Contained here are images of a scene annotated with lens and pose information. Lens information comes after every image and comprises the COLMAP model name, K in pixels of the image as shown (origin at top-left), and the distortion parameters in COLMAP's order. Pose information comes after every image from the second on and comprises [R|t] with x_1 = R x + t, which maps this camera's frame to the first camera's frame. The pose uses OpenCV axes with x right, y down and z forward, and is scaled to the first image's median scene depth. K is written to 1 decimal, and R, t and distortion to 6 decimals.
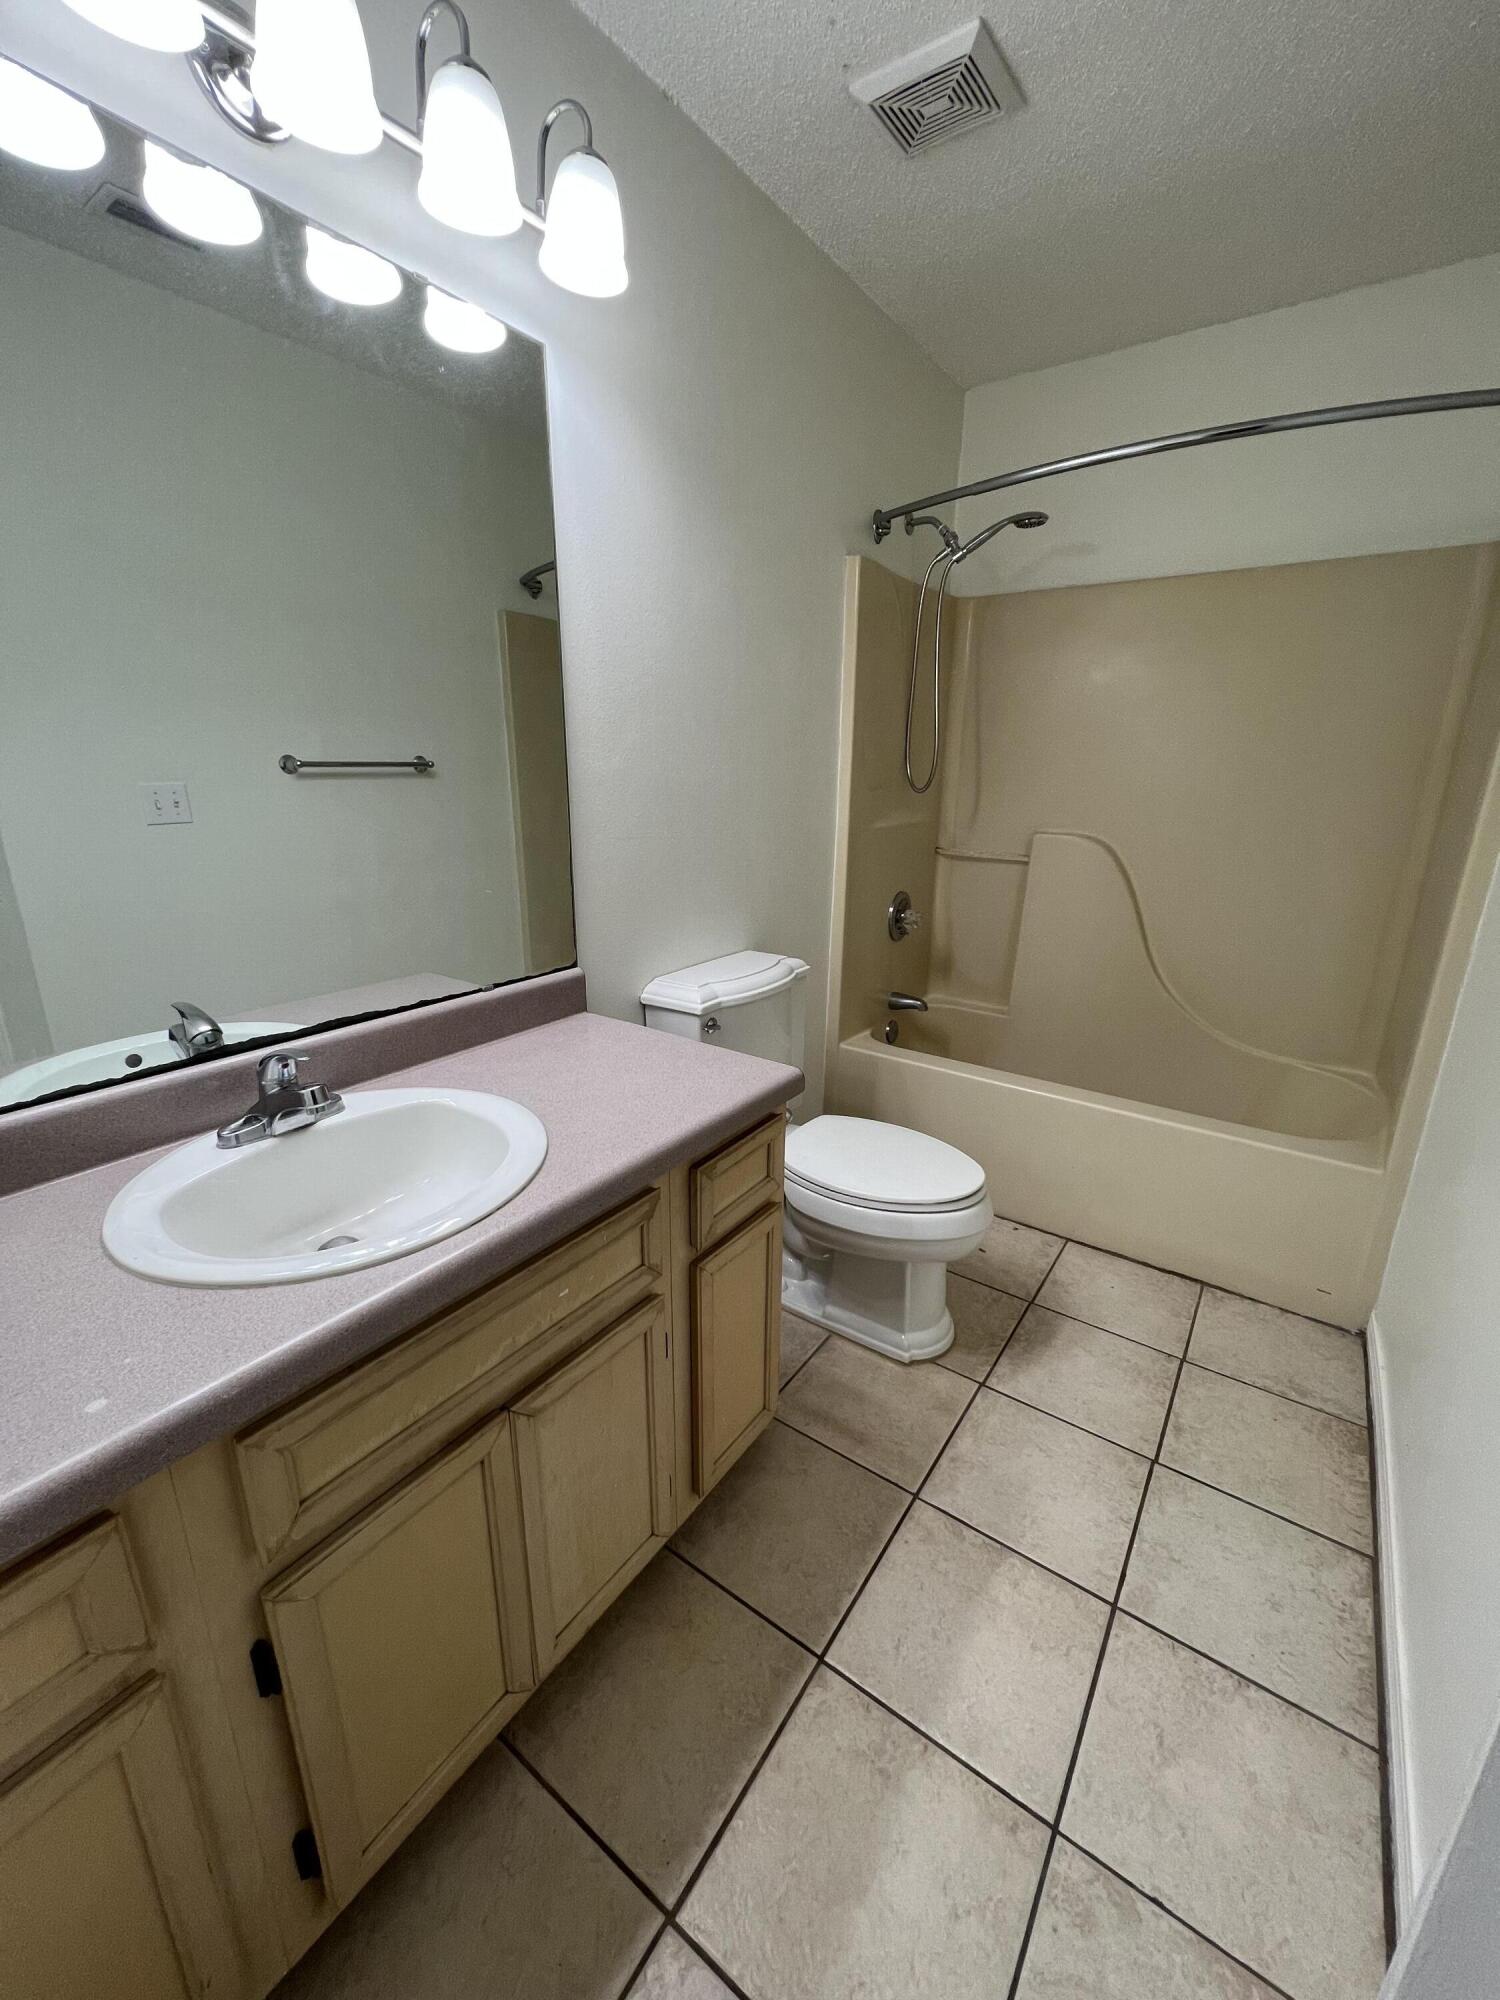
lens RADIAL K [[808.9, 0, 750.0], [0, 808.9, 1000.0], [0, 0, 1]] dist [-0.000595, -0.000127]
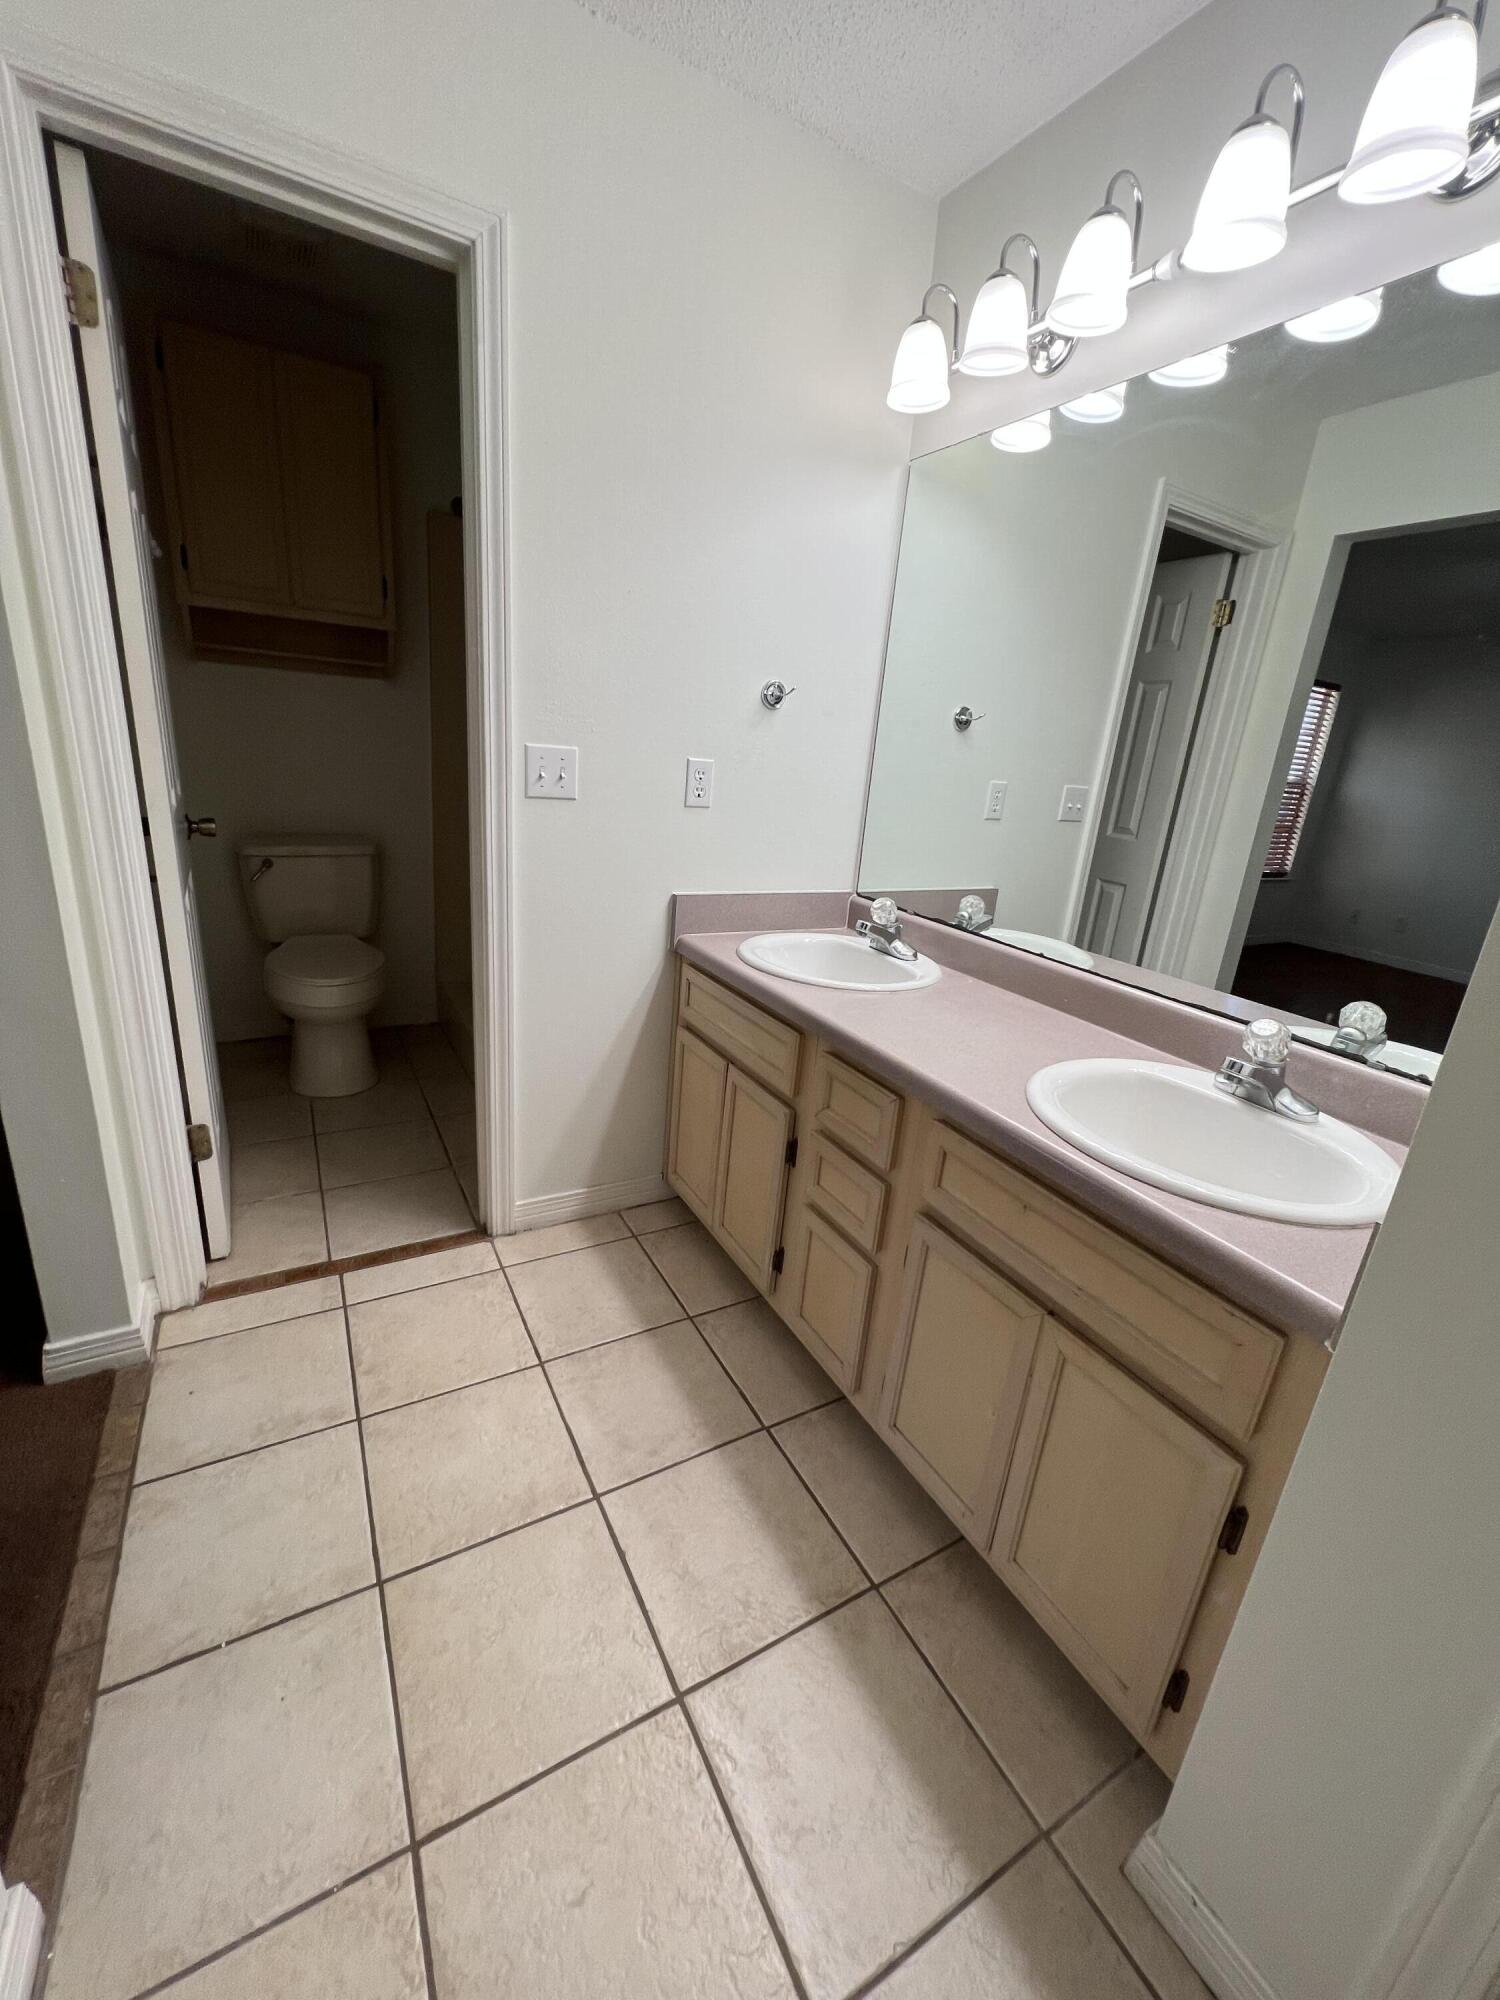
lens RADIAL K [[808.9, 0, 750.0], [0, 808.9, 1000.0], [0, 0, 1]] dist [-0.000595, -0.000127]
pose [[-0.421217, 0.233361, -0.876424, 0.930232], [-0.342069, 0.854090, 0.391815, -0.223865], [0.839979, 0.464837, -0.279931, 0.959215]]
